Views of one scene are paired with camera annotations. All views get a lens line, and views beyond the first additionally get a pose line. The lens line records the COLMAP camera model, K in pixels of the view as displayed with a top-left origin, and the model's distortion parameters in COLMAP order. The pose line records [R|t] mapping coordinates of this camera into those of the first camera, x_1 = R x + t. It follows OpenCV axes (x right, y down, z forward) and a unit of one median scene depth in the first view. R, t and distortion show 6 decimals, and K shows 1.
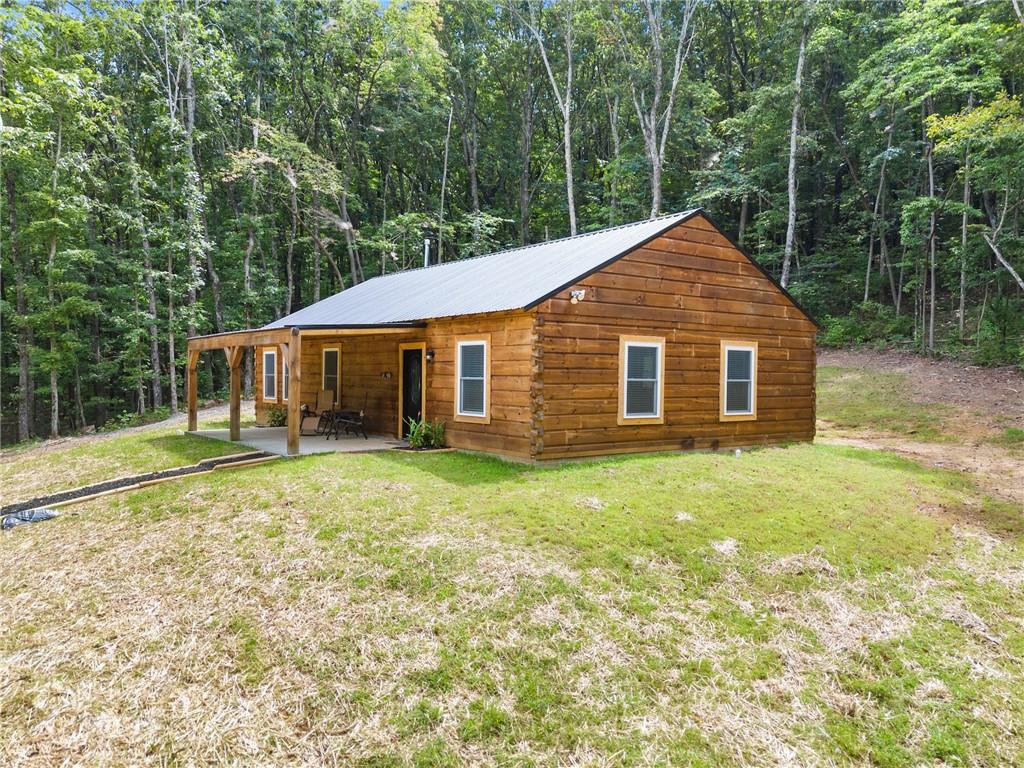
lens RADIAL K [[741.4, 0, 487.4], [0, 741.4, 383.6], [0, 0, 1]] dist [0.050838, -0.027854]
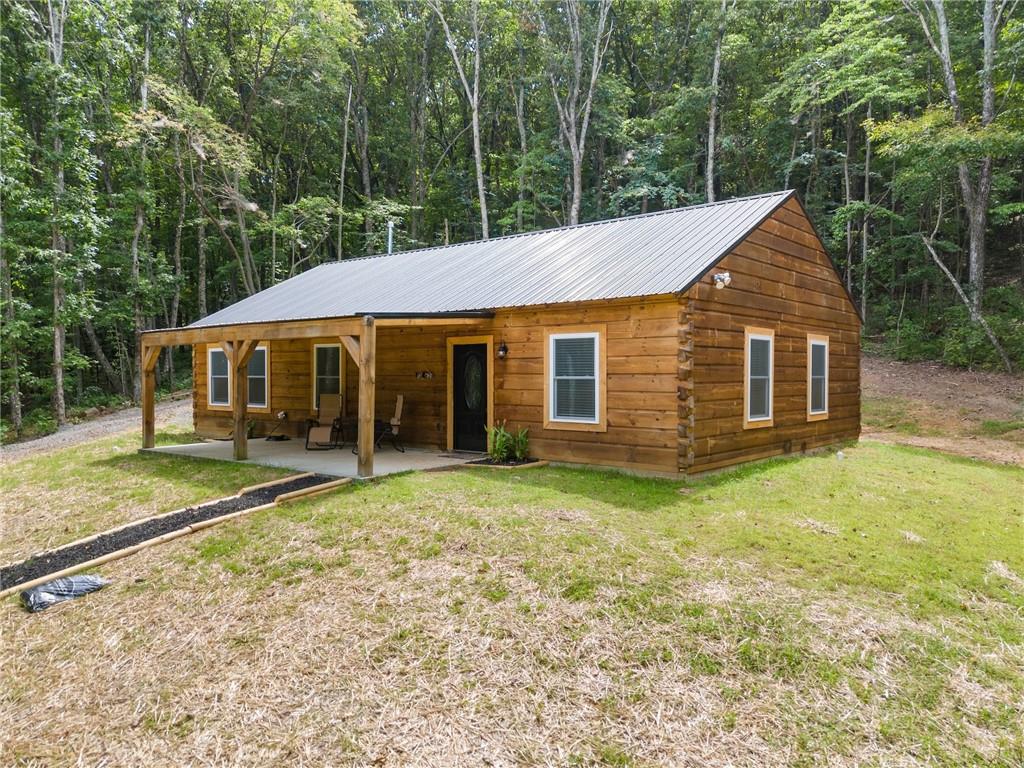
lens RADIAL K [[741.4, 0, 484.6], [0, 741.4, 378.2], [0, 0, 1]] dist [0.050838, -0.027854]
pose [[0.975101, -0.010774, 0.221501, -0.223003], [0.012195, 0.999913, -0.005052, -0.002546], [-0.221427, 0.007628, 0.975147, 0.146443]]
